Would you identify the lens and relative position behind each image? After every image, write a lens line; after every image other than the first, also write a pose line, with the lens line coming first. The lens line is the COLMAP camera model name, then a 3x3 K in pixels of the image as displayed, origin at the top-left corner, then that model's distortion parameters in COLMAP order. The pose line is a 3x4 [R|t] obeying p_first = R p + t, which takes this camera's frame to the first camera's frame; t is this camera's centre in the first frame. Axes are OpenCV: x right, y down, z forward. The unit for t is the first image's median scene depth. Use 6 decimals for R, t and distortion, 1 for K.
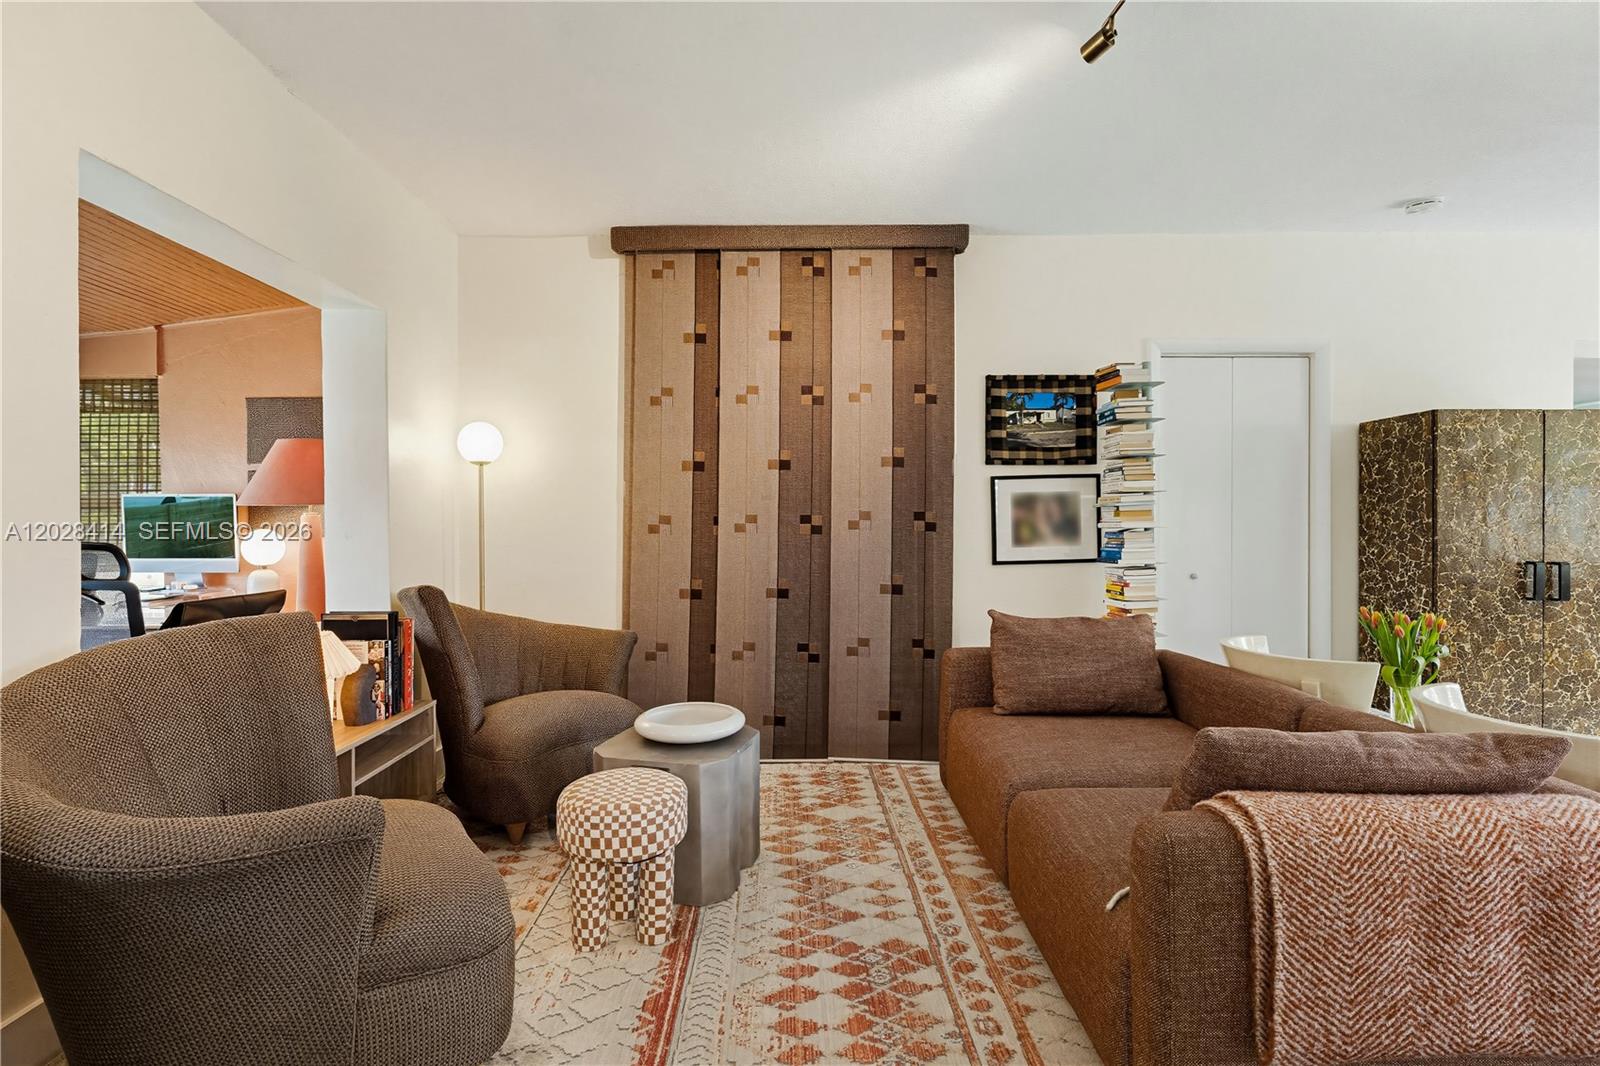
lens RADIAL K [[779.0, 0, 792.3], [0, 779.0, 533.2], [0, 0, 1]] dist [-0.007976, 0.000604]
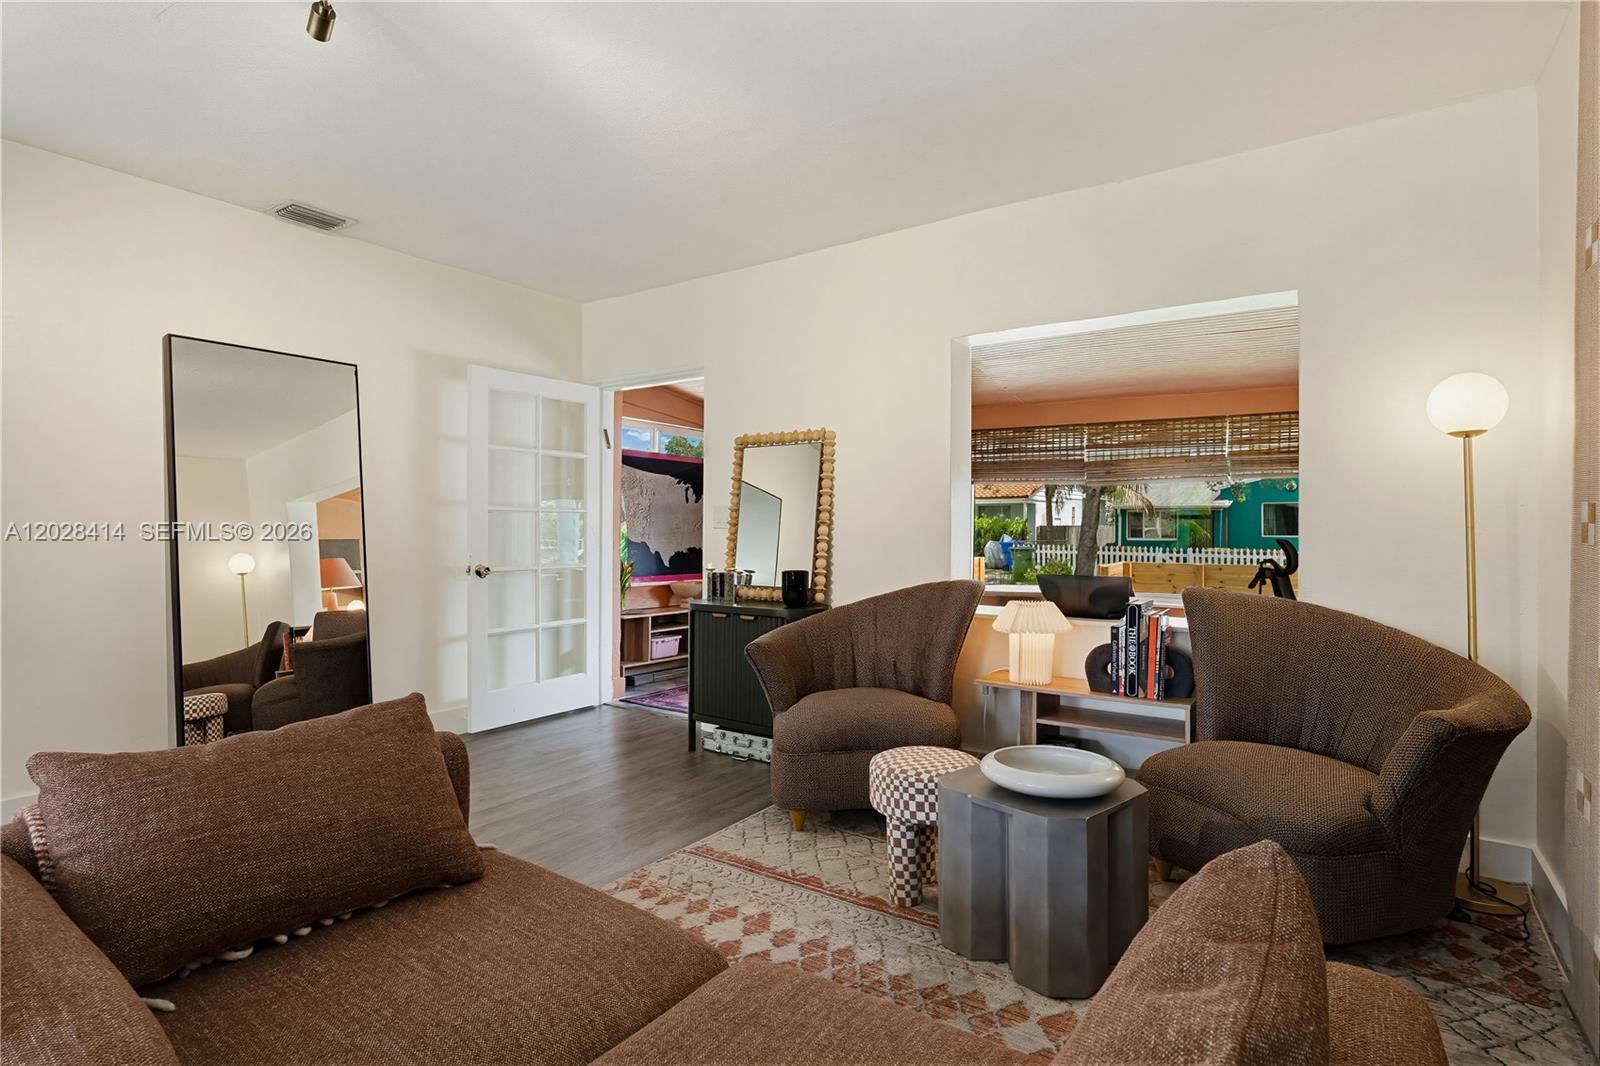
lens RADIAL K [[804.3, 0, 800.3], [0, 804.3, 521.6], [0, 0, 1]] dist [-0.005658, -0.000198]
pose [[-0.576976, -0.011058, -0.816686, 0.495838], [-0.009810, 0.999930, -0.006608, -0.002821], [0.816702, 0.004199, -0.577044, 0.904401]]
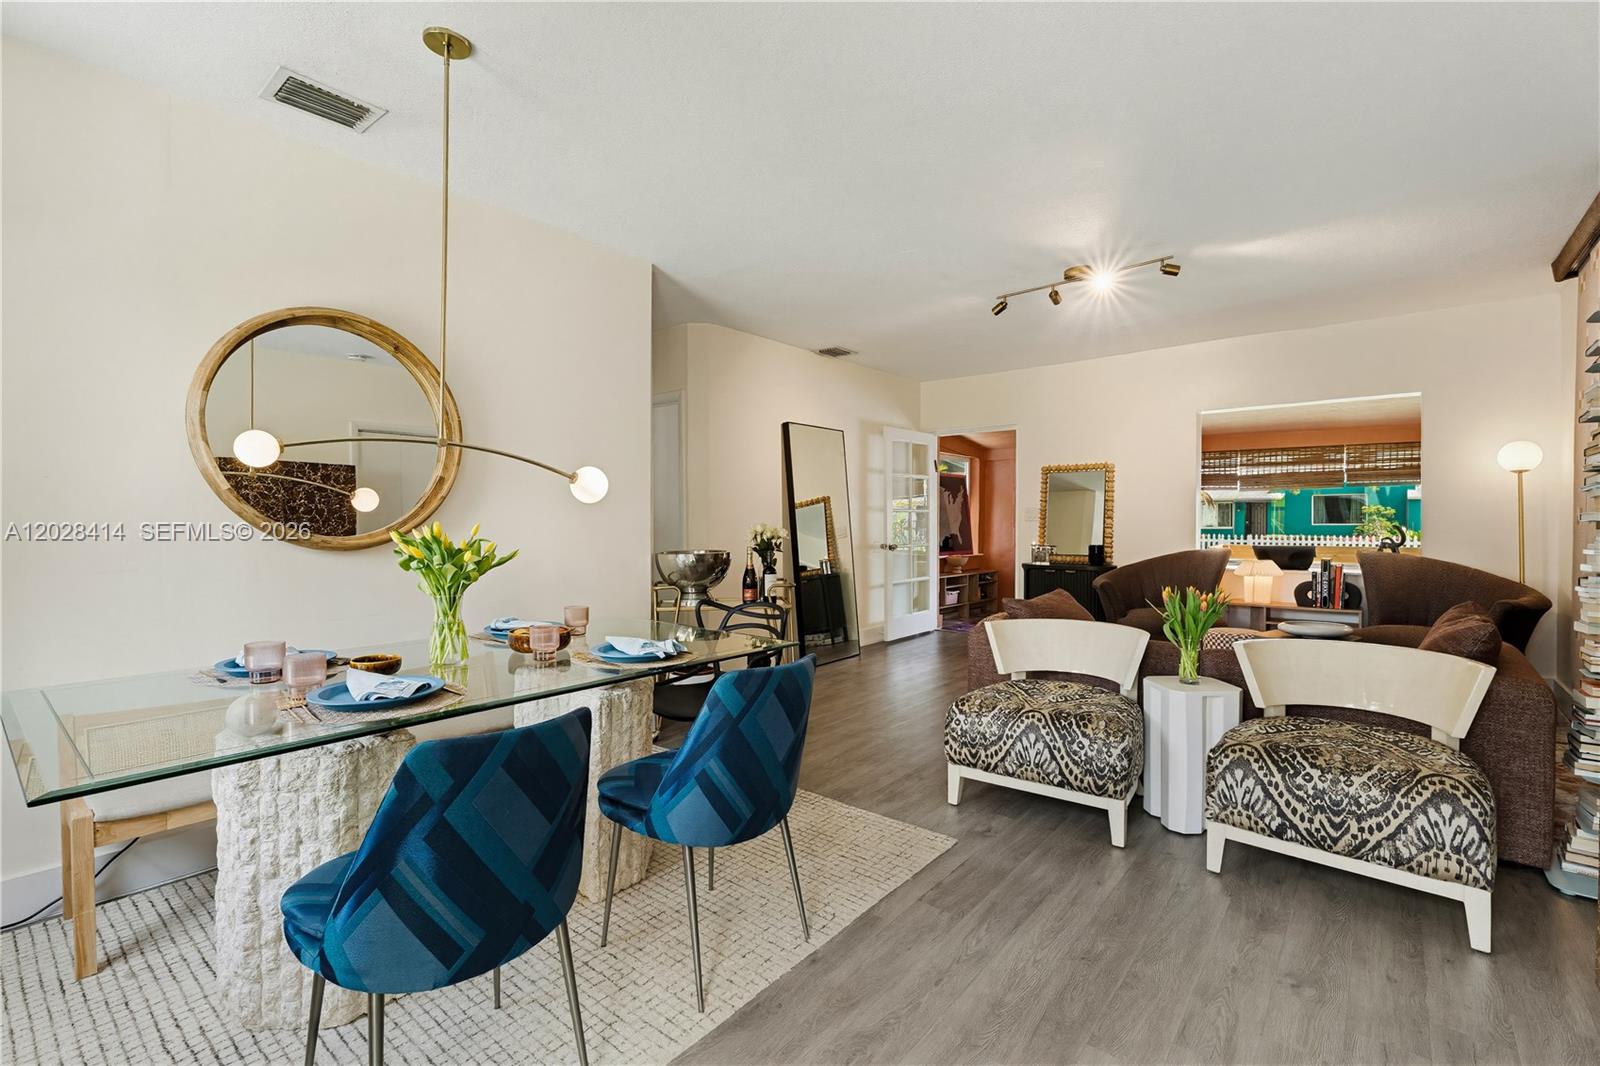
lens RADIAL K [[717.8, 0, 797.8], [0, 717.8, 526.6], [0, 0, 1]] dist [0.001963, 0.000309]
pose [[-0.644405, 0.006864, -0.764653, 1.341043], [-0.002511, 0.999935, 0.011091, -0.004110], [0.764680, 0.009067, -0.644347, 0.824099]]
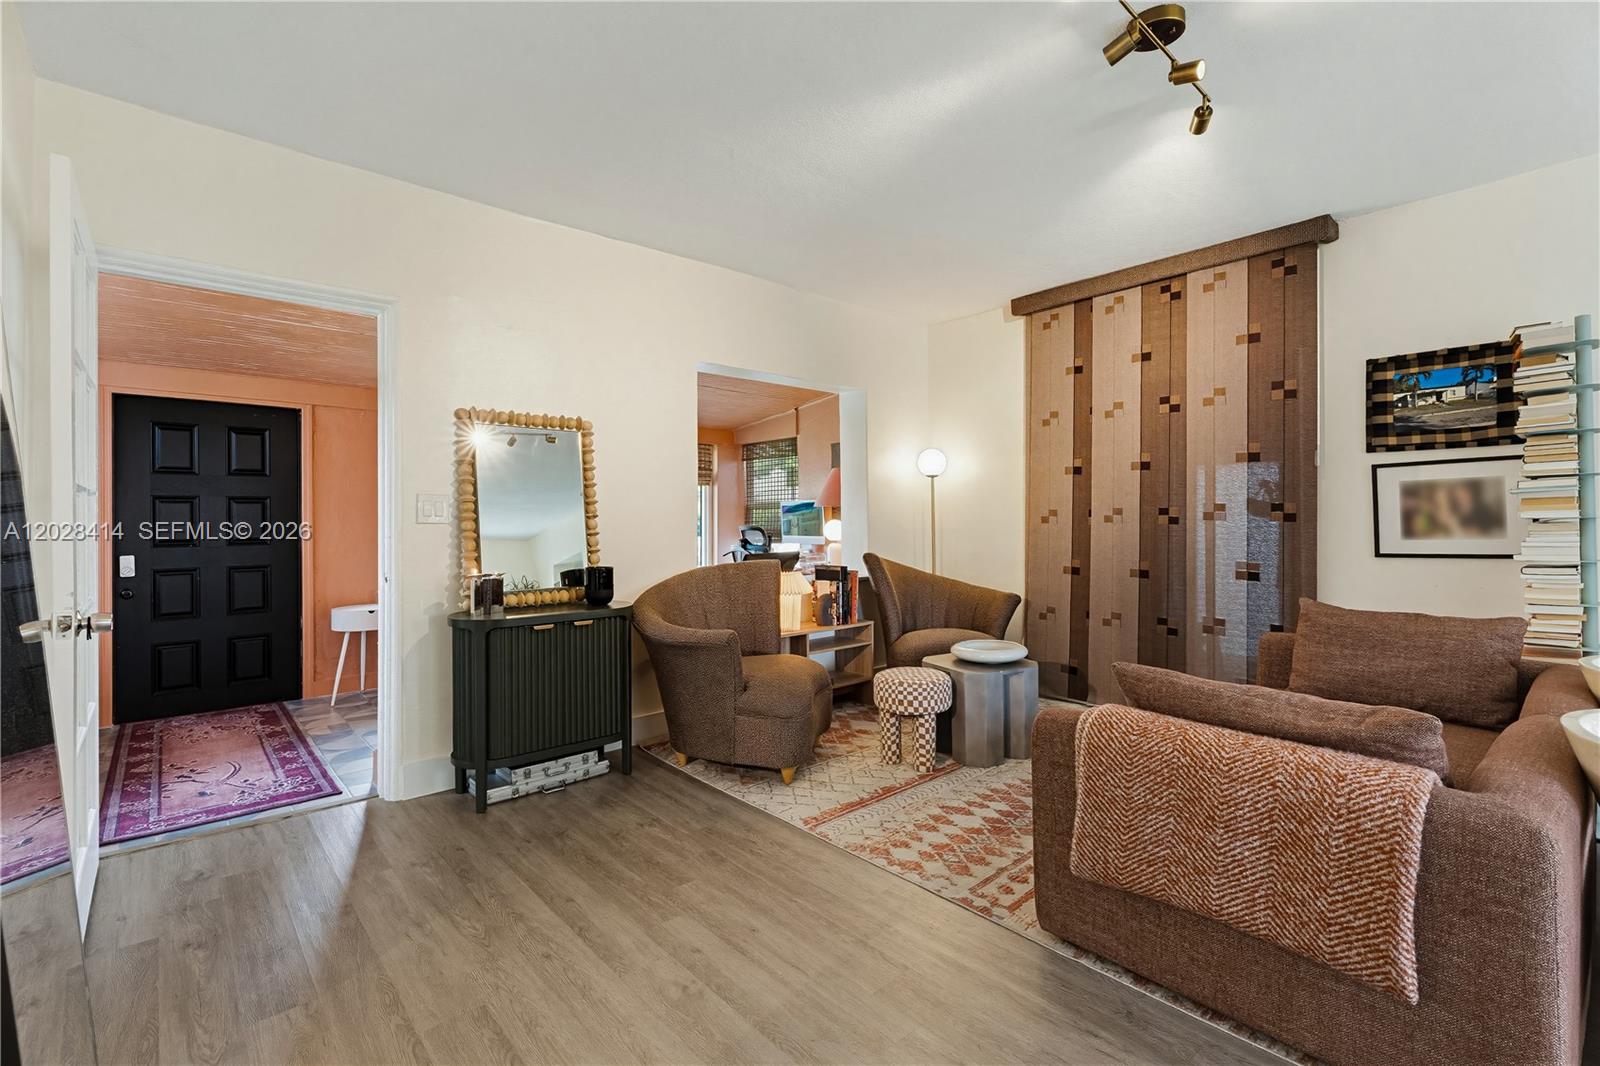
lens RADIAL K [[717.8, 0, 797.8], [0, 717.8, 526.6], [0, 0, 1]] dist [0.001963, 0.000309]
pose [[0.664216, 0.006424, -0.747513, 0.458192], [-0.003161, 0.999978, 0.005785, 0.000512], [0.747534, -0.001479, 0.664222, -0.120810]]
